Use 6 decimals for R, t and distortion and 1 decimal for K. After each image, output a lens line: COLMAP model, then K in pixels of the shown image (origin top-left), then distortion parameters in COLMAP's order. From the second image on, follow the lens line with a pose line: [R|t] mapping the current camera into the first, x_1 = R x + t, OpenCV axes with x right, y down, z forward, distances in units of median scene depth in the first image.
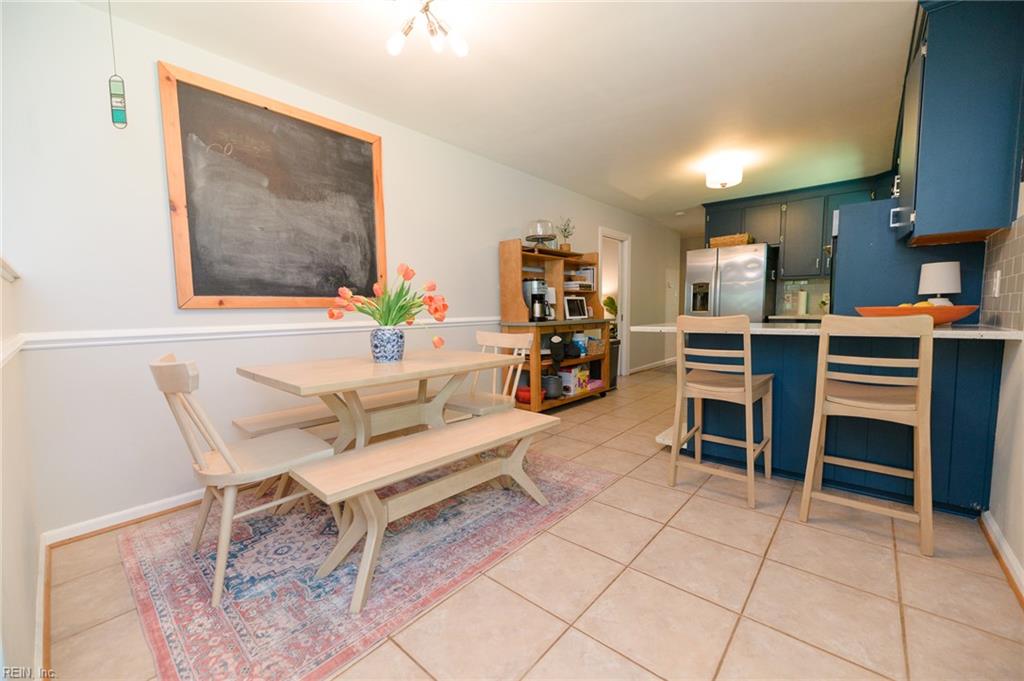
lens RADIAL K [[407.9, 0, 514.8], [0, 407.9, 344.1], [0, 0, 1]] dist [-0.000198, 0.000069]
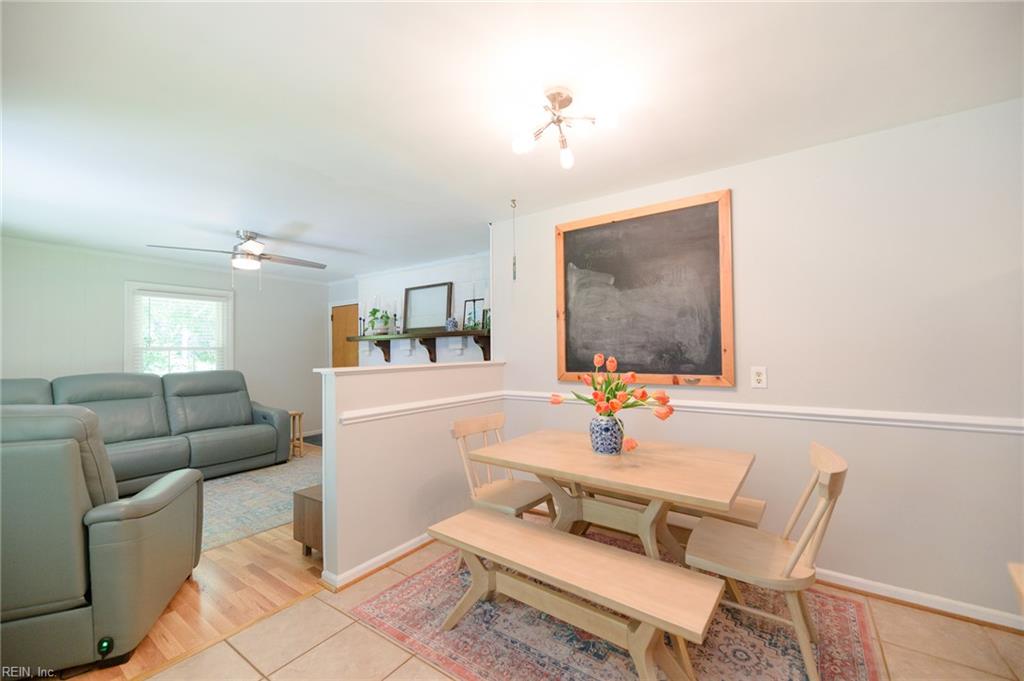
lens RADIAL K [[407.9, 0, 513.8], [0, 407.9, 342.6], [0, 0, 1]] dist [-0.000198, 0.000069]
pose [[0.108089, -0.009672, -0.994094, 0.572691], [-0.076876, 0.996877, -0.018058, -0.164505], [0.991164, 0.078374, 0.107008, 0.584879]]
